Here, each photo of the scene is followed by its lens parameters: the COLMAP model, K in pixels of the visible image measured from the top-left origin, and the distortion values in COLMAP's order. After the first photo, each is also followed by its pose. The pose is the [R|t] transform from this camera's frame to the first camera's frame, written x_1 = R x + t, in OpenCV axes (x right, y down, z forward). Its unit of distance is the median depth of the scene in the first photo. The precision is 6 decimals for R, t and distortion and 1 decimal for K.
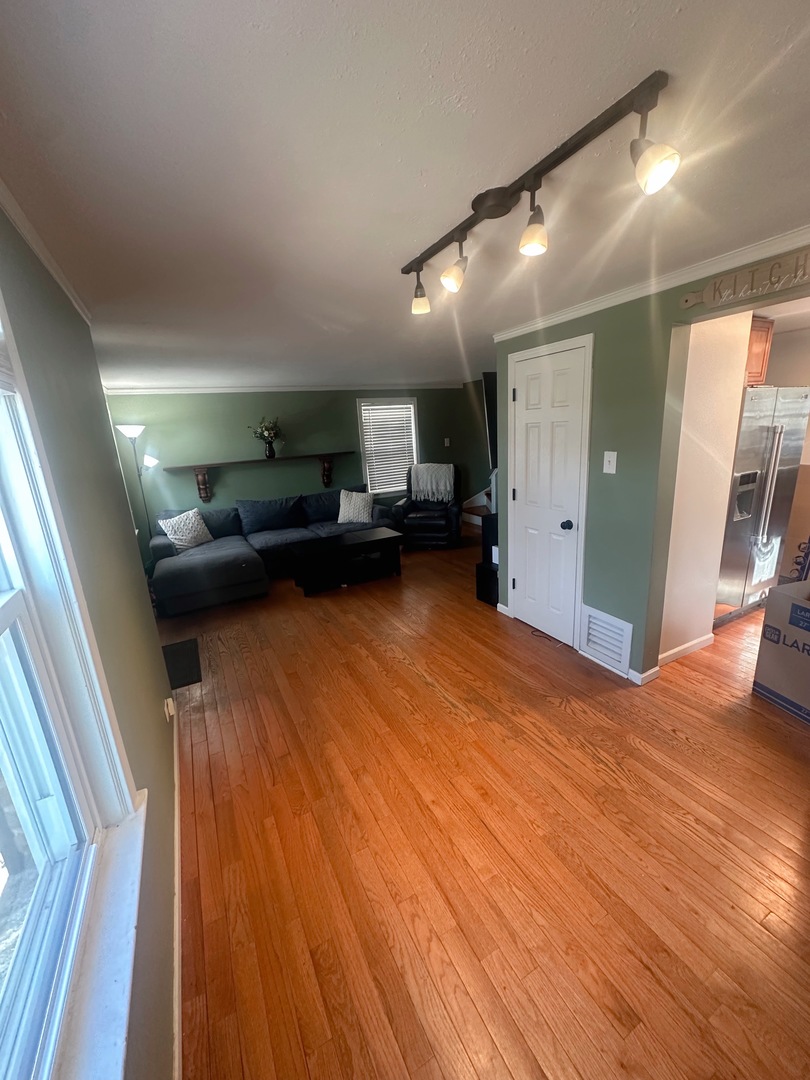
lens RADIAL K [[428.6, 0, 405.3], [0, 428.6, 540.7], [0, 0, 1]] dist [-0.002252, 0.001013]
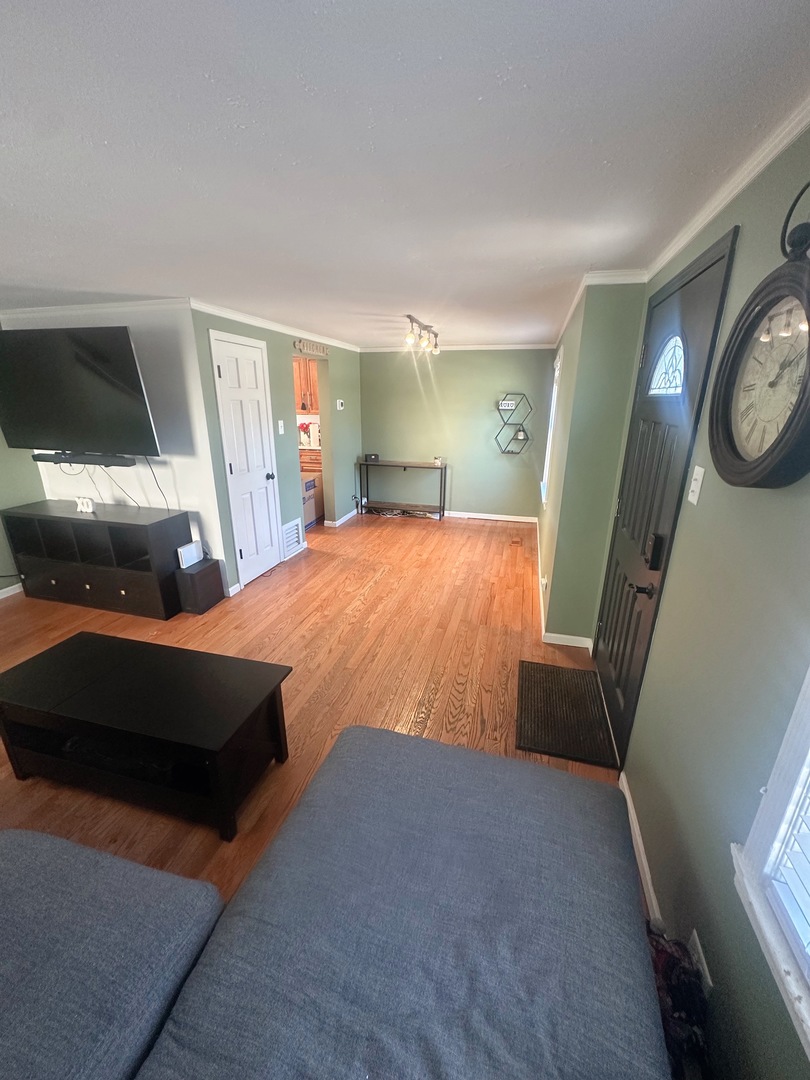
lens RADIAL K [[428.6, 0, 406.4], [0, 428.6, 541.8], [0, 0, 1]] dist [-0.002252, 0.001013]
pose [[-0.728915, -0.160390, 0.665551, -0.896475], [0.212933, 0.870834, 0.443067, -0.370869], [-0.650648, 0.464676, -0.600611, 1.639257]]
